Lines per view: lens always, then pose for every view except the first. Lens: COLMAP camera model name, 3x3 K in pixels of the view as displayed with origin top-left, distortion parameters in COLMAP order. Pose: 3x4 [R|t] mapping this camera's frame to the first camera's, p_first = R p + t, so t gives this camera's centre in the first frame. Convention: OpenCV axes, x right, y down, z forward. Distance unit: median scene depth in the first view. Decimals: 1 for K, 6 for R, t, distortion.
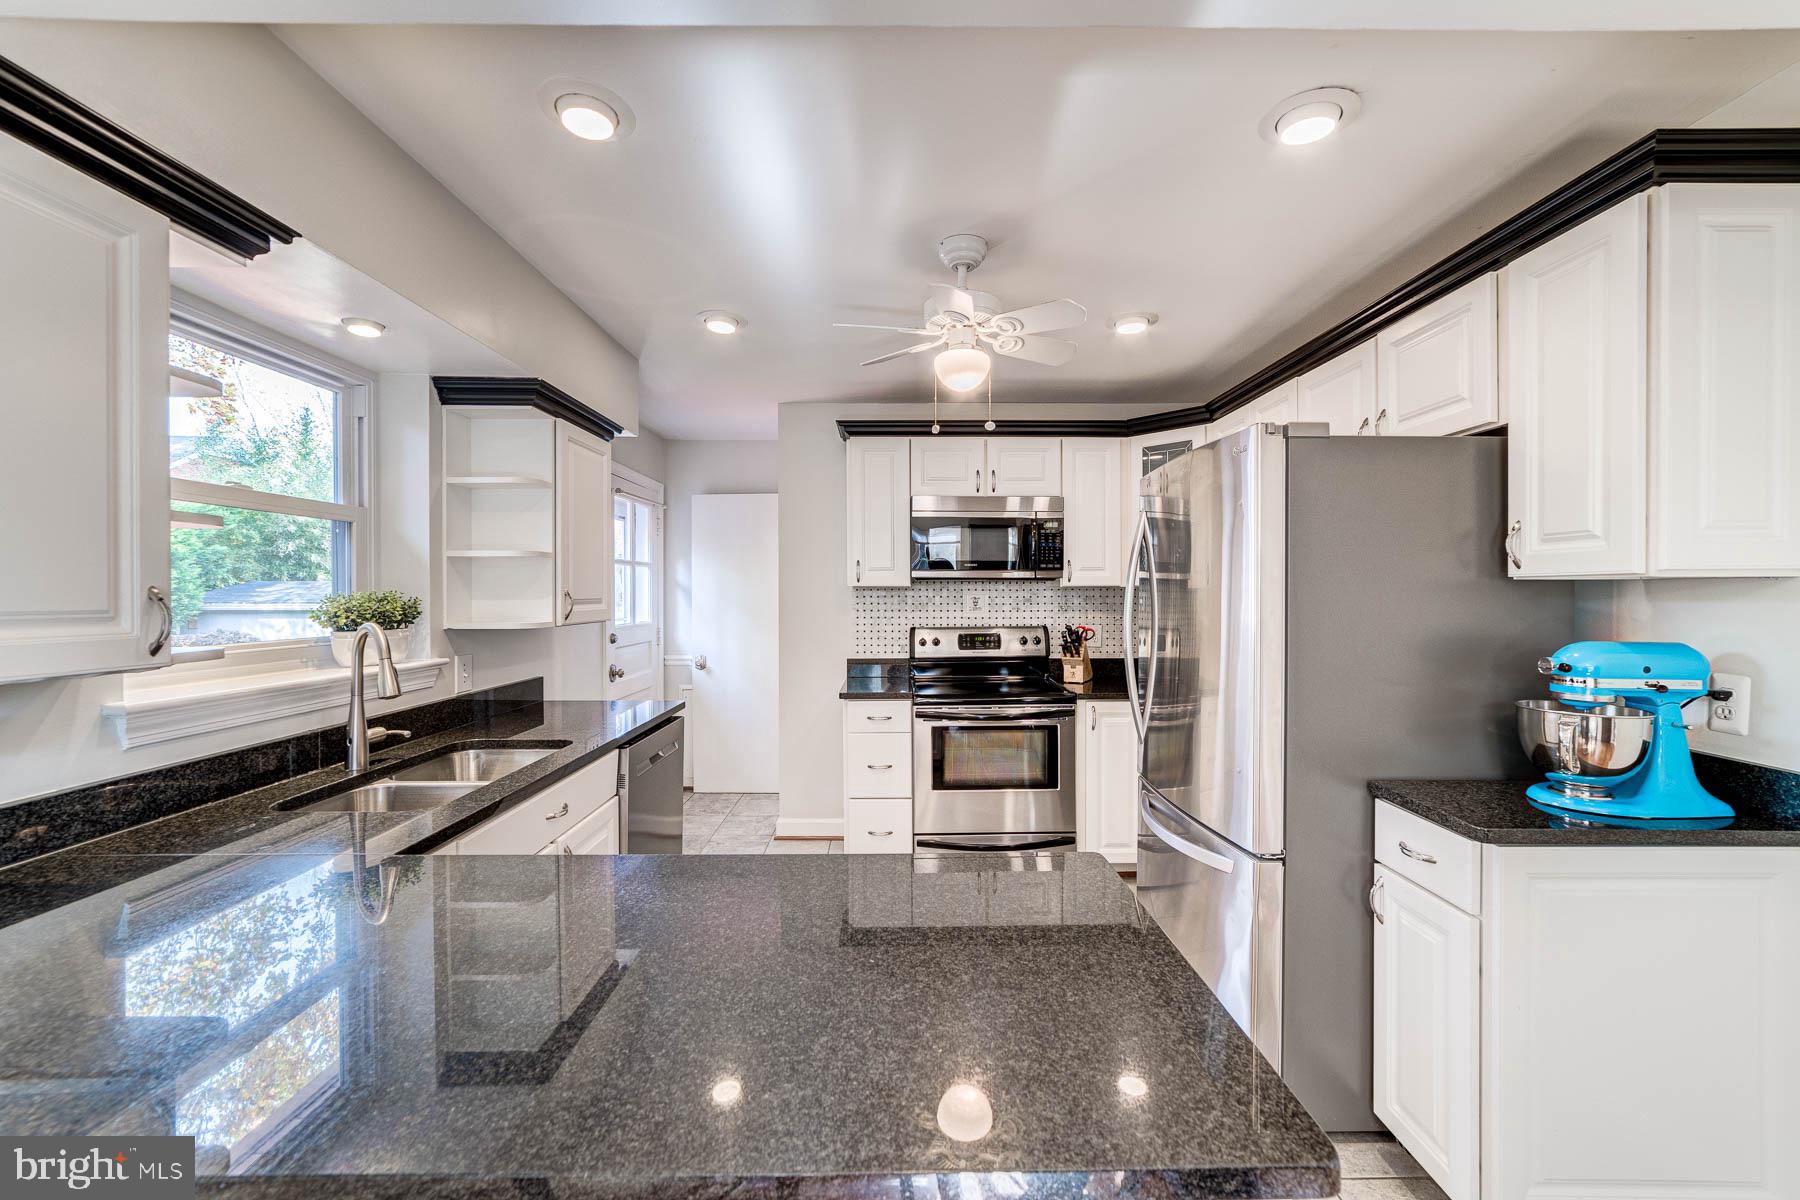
lens RADIAL K [[705.3, 0, 928.2], [0, 705.3, 598.1], [0, 0, 1]] dist [-0.021693, 0.010004]
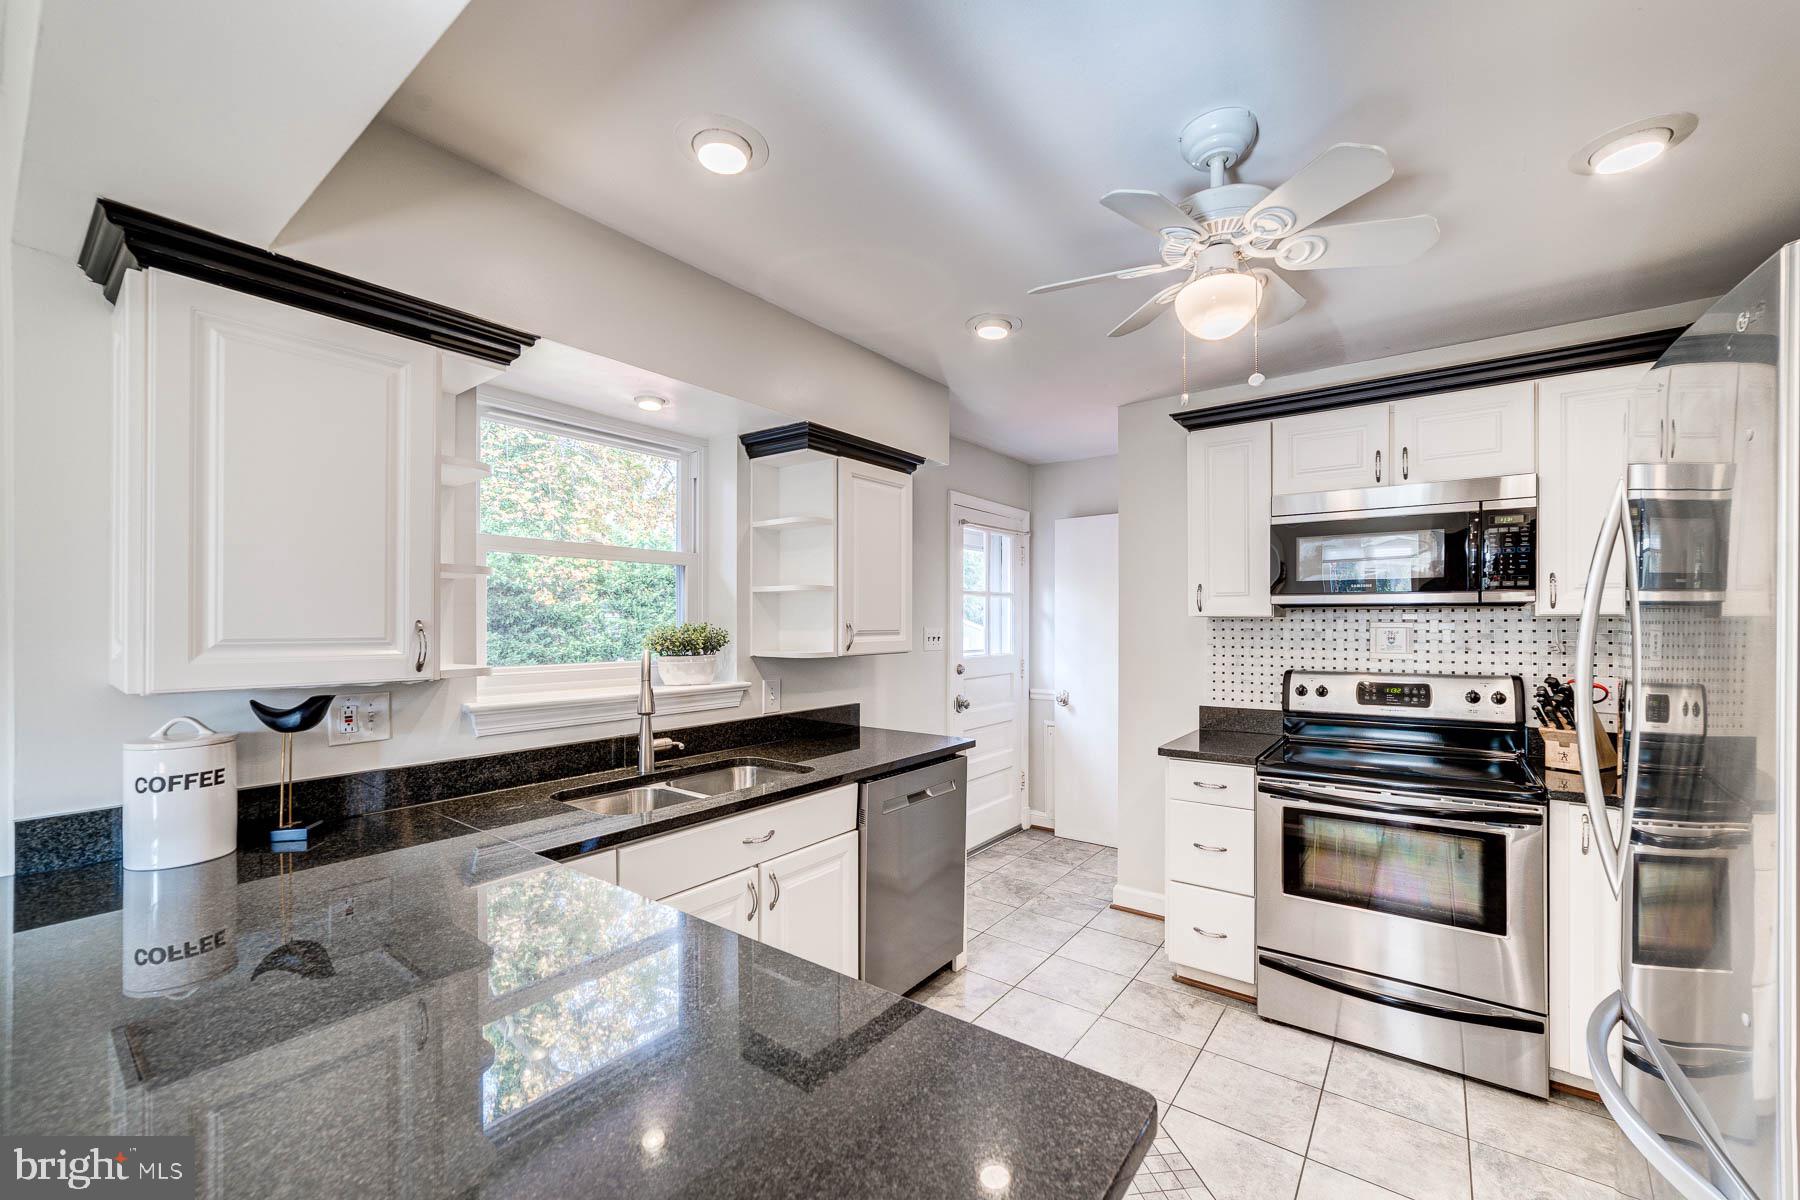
lens RADIAL K [[728.5, 0, 909.1], [0, 728.5, 623.0], [0, 0, 1]] dist [-0.011708, 0.000144]
pose [[0.784265, 0.001174, -0.620424, 0.173772], [-0.005672, 0.999970, -0.005277, -0.003425], [0.620399, 0.007658, 0.784249, 0.165849]]
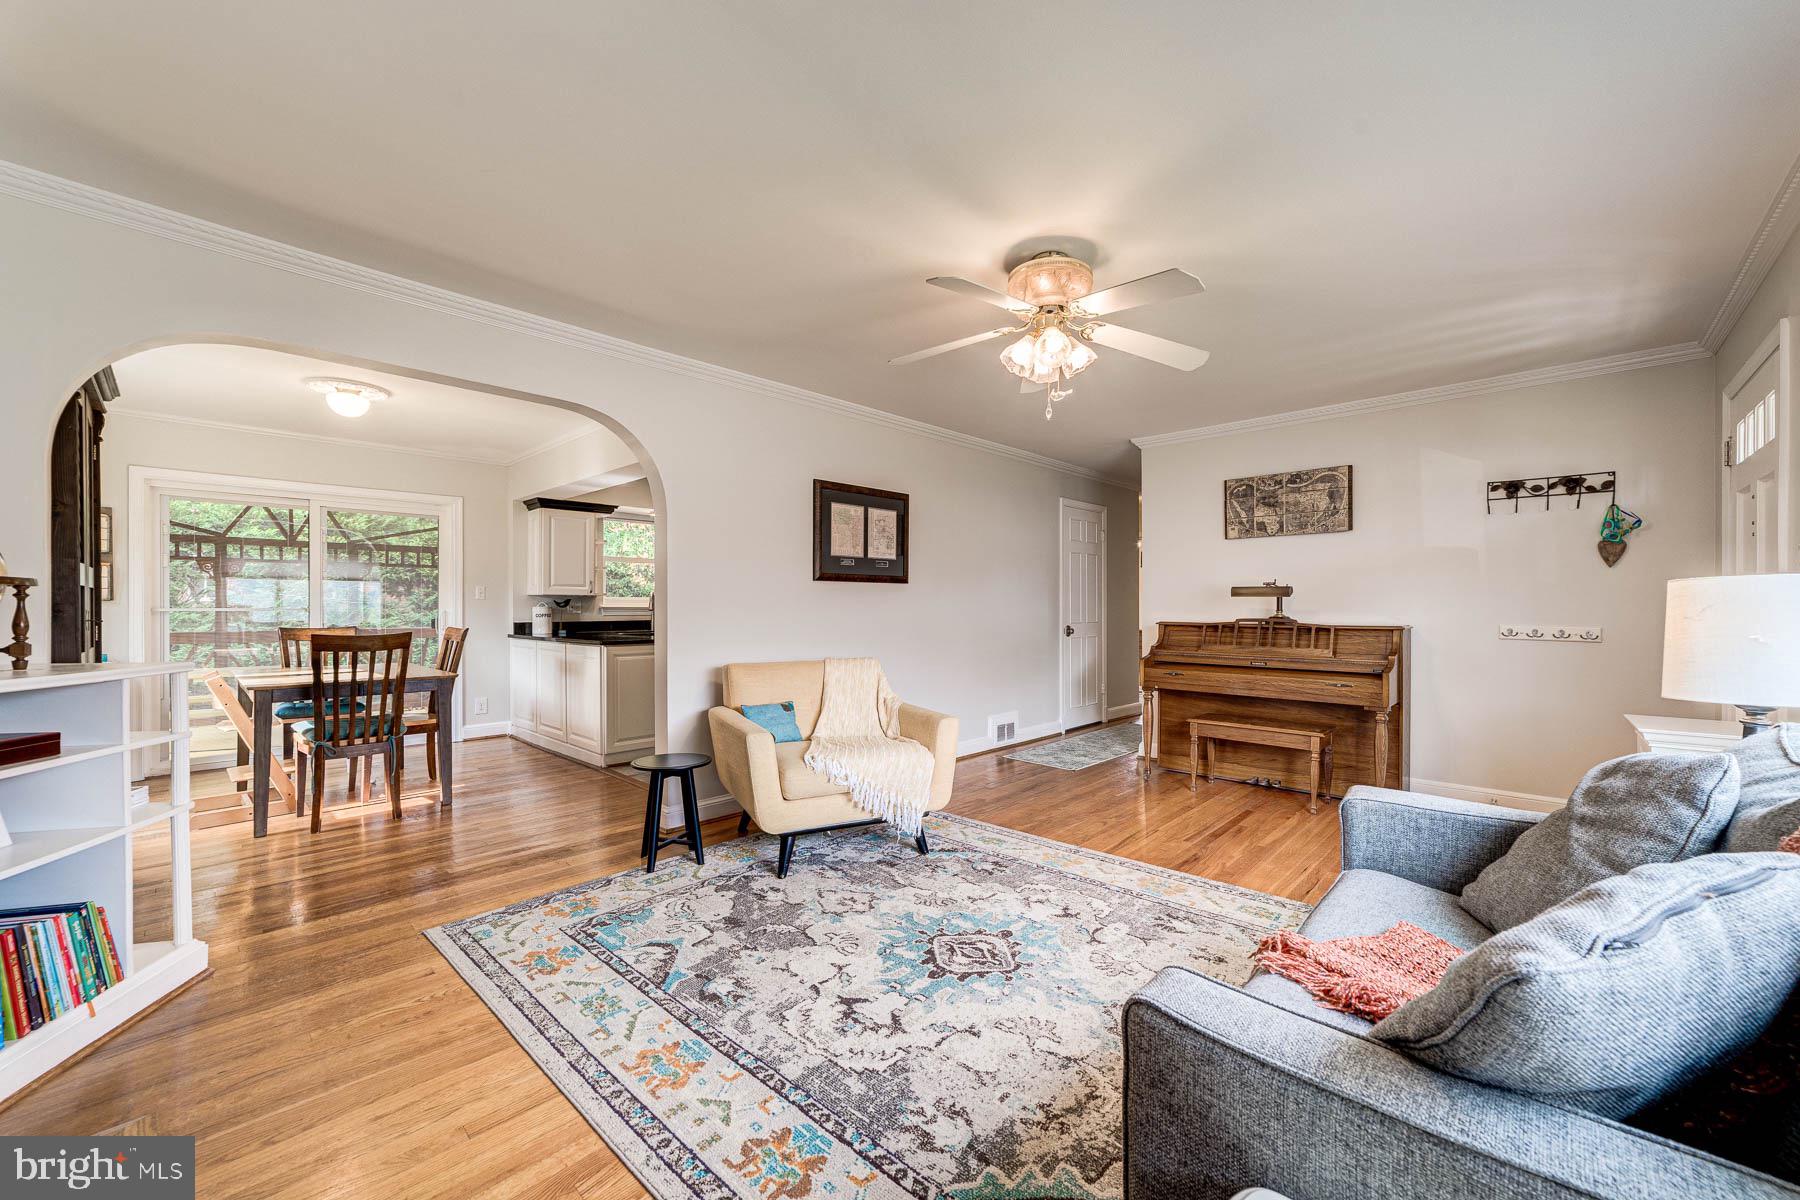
lens RADIAL K [[699.4, 0, 901.2], [0, 699.4, 606.2], [0, 0, 1]] dist [-0.021754, 0.009048]
pose [[0.705226, 0.001020, -0.708981, 1.546026], [-0.003646, 0.999991, -0.002188, 0.064069], [0.708973, 0.004127, 0.705224, -0.391263]]
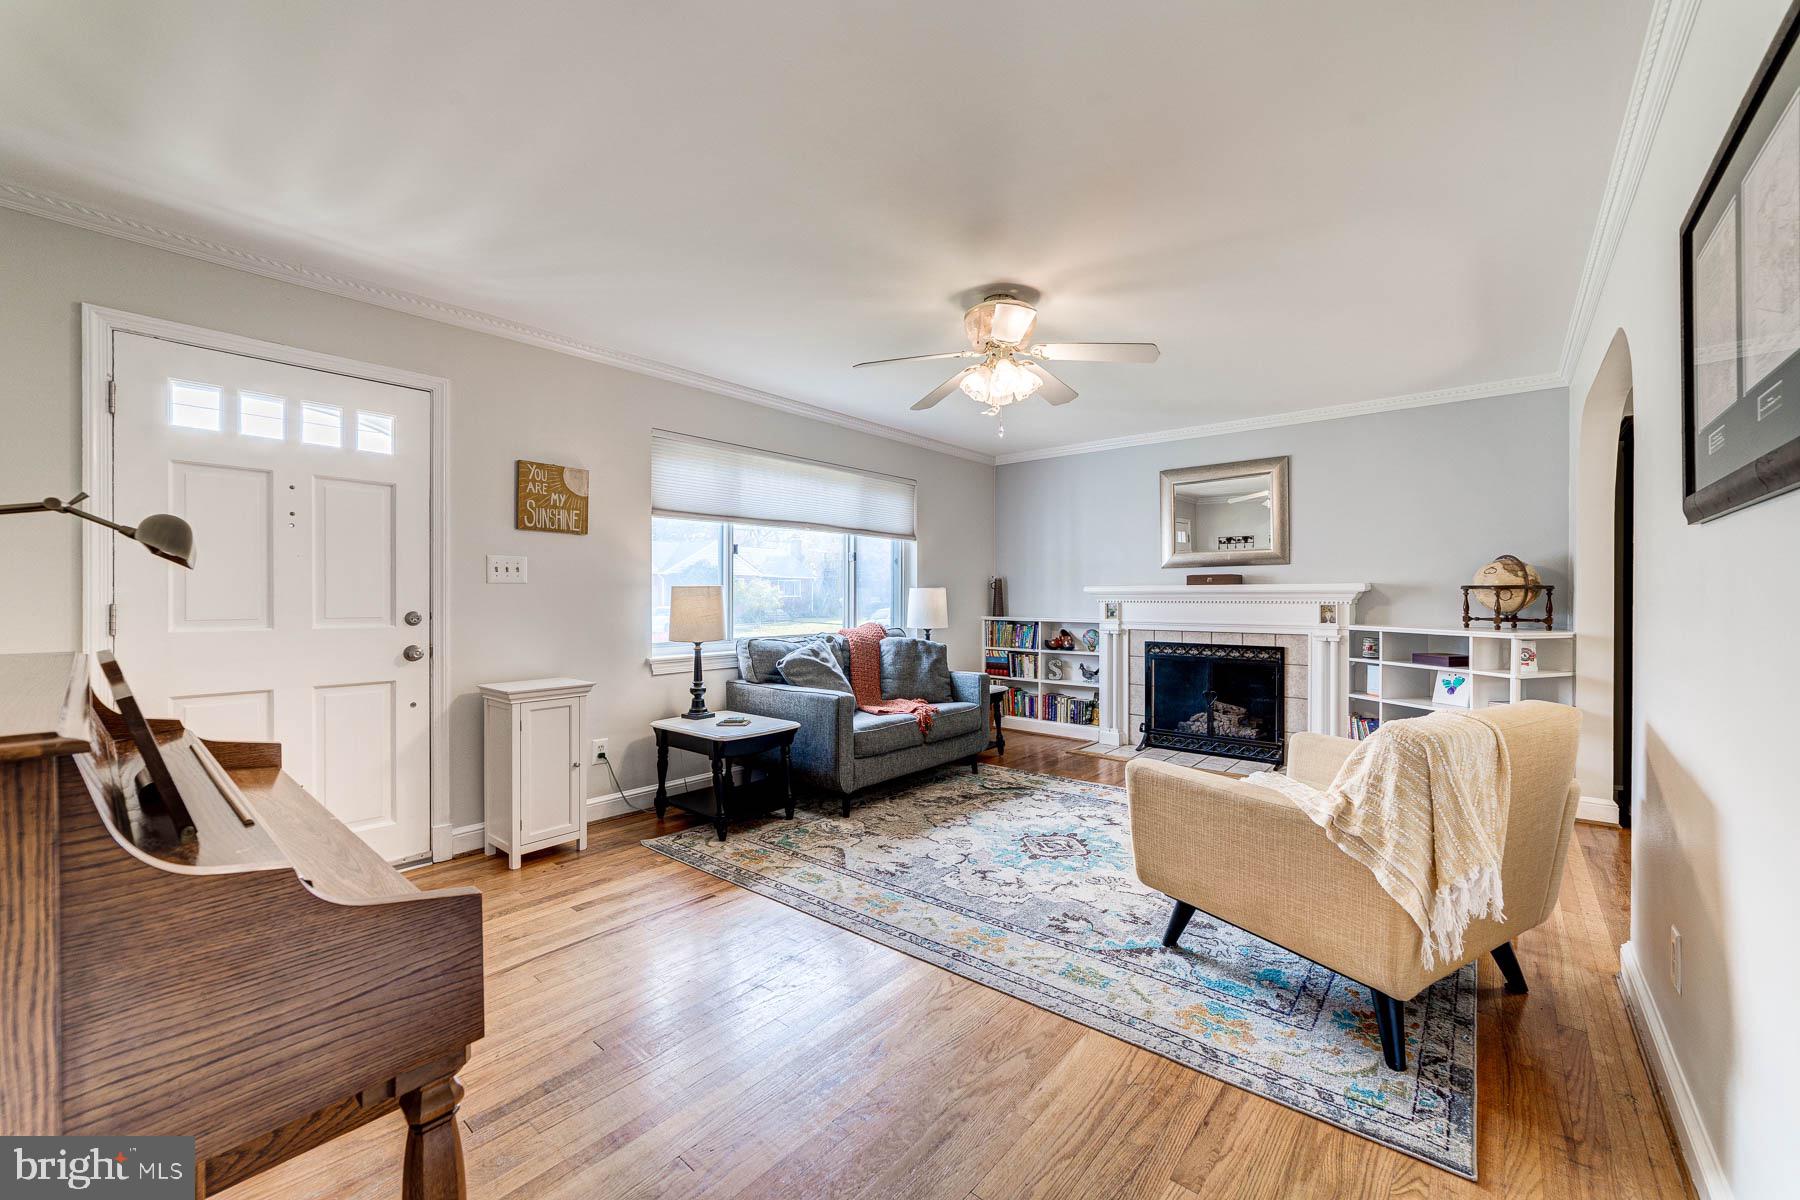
lens RADIAL K [[716.9, 0, 909.5], [0, 716.9, 595.9], [0, 0, 1]] dist [-0.026661, -0.000042]
pose [[-0.750978, 0.000868, 0.660327, 0.636865], [0.002242, 0.999997, 0.001235, 0.057165], [-0.660323, 0.002408, -0.750977, 0.973240]]
